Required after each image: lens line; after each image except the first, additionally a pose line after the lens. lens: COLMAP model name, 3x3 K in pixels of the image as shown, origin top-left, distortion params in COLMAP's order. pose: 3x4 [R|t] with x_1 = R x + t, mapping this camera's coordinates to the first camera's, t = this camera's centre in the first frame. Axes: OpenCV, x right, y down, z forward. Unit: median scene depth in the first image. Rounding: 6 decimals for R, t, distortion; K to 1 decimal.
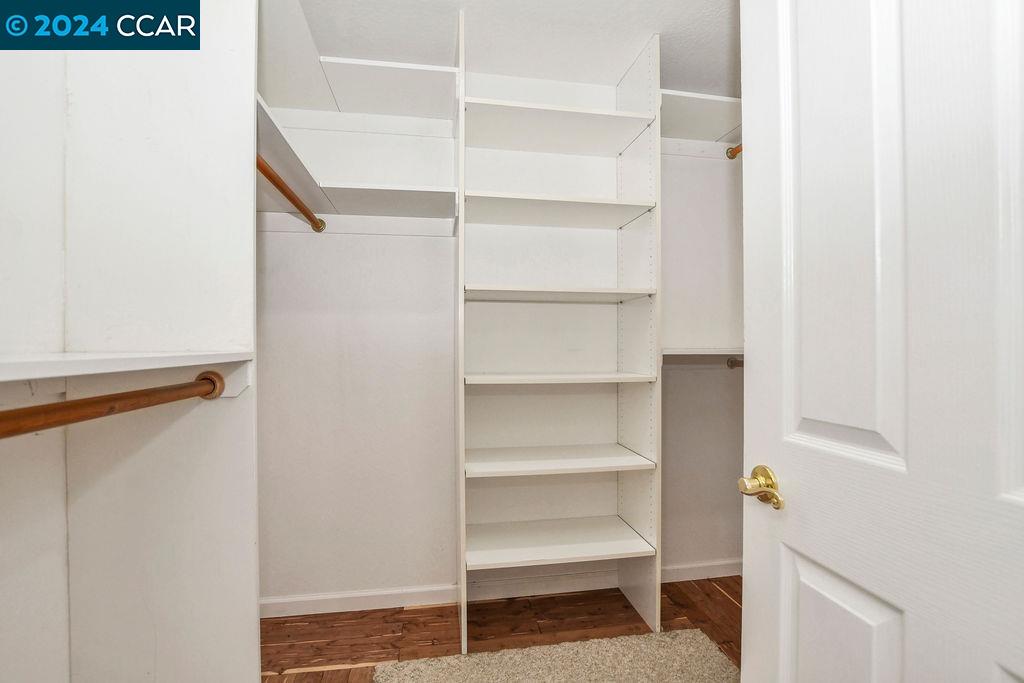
lens RADIAL K [[481.7, 0, 516.2], [0, 481.7, 348.8], [0, 0, 1]] dist [-0.027494, -0.000186]
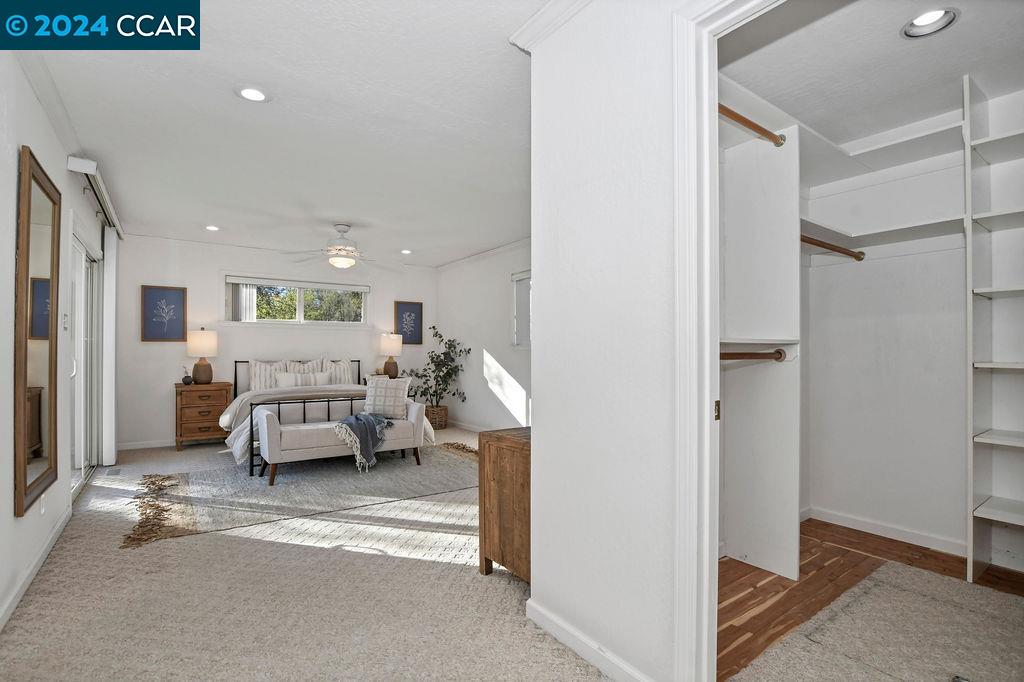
lens RADIAL K [[481.7, 0, 516.2], [0, 481.7, 348.3], [0, 0, 1]] dist [-0.027494, -0.000186]
pose [[0.438145, -0.002865, -0.898900, 0.479093], [-0.009048, 0.999930, -0.007597, 0.043333], [0.898859, 0.011461, 0.438088, -0.630010]]
